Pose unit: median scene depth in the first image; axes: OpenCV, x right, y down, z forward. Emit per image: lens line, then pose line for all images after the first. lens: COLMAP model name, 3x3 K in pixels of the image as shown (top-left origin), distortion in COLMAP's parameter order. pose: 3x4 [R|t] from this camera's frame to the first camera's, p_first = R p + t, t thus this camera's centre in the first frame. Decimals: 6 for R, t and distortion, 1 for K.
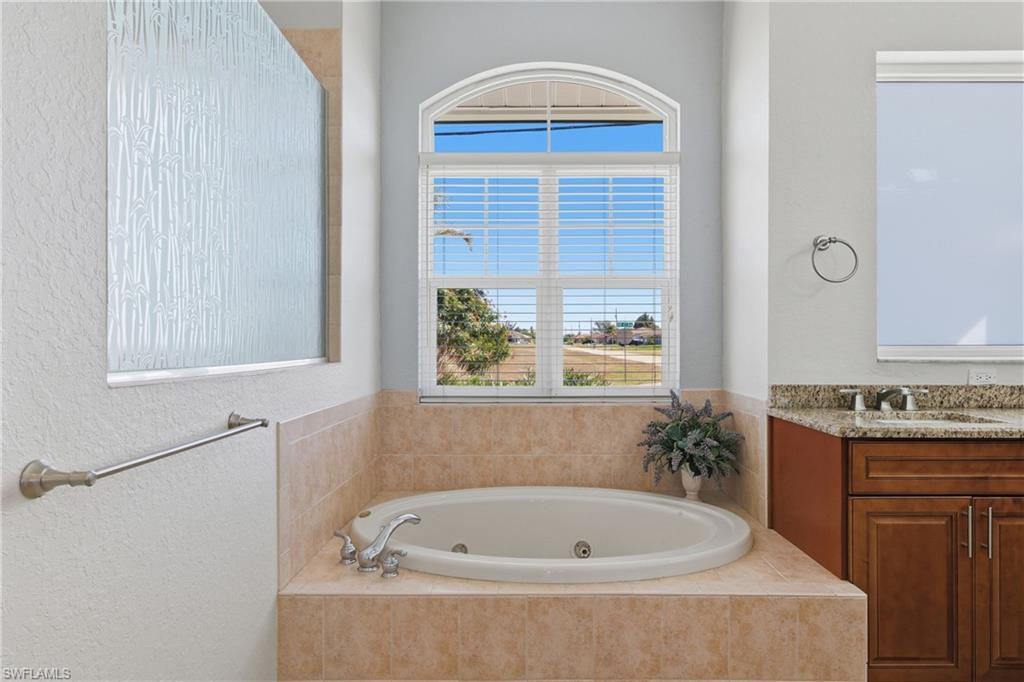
lens RADIAL K [[595.3, 0, 525.0], [0, 595.3, 340.9], [0, 0, 1]] dist [-0.001939, 0.000012]
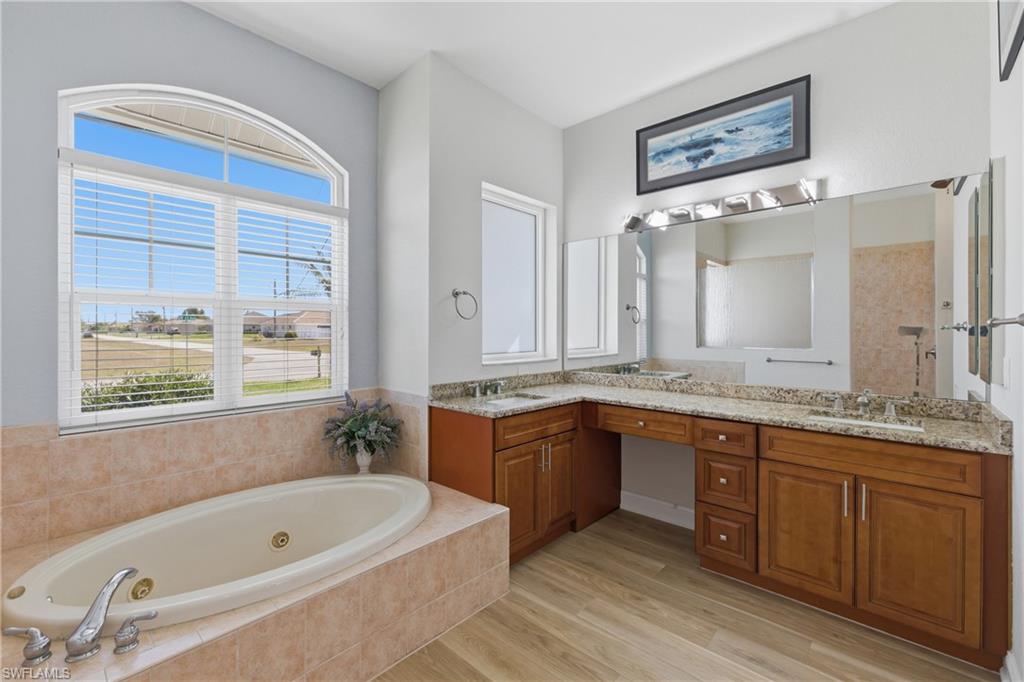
lens RADIAL K [[431.9, 0, 515.5], [0, 431.9, 332.9], [0, 0, 1]] dist [0.000249, 0.000012]
pose [[0.669730, -0.001436, 0.742603, -0.254355], [-0.002595, 0.999987, 0.004274, -0.064292], [-0.742600, -0.004790, 0.669718, 0.112160]]
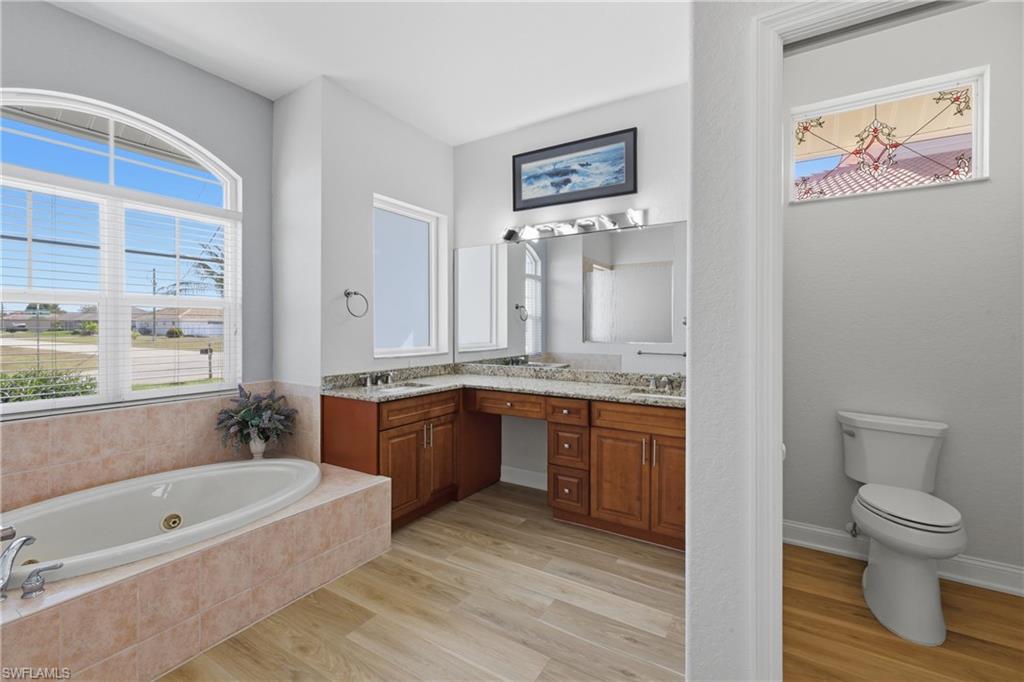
lens RADIAL K [[438.8, 0, 515.6], [0, 438.8, 330.1], [0, 0, 1]] dist [0.000494, 0.000158]
pose [[0.524618, -0.002805, 0.851333, -0.353313], [-0.002831, 0.999983, 0.005040, -0.064380], [-0.851333, -0.005054, 0.524601, -0.106459]]
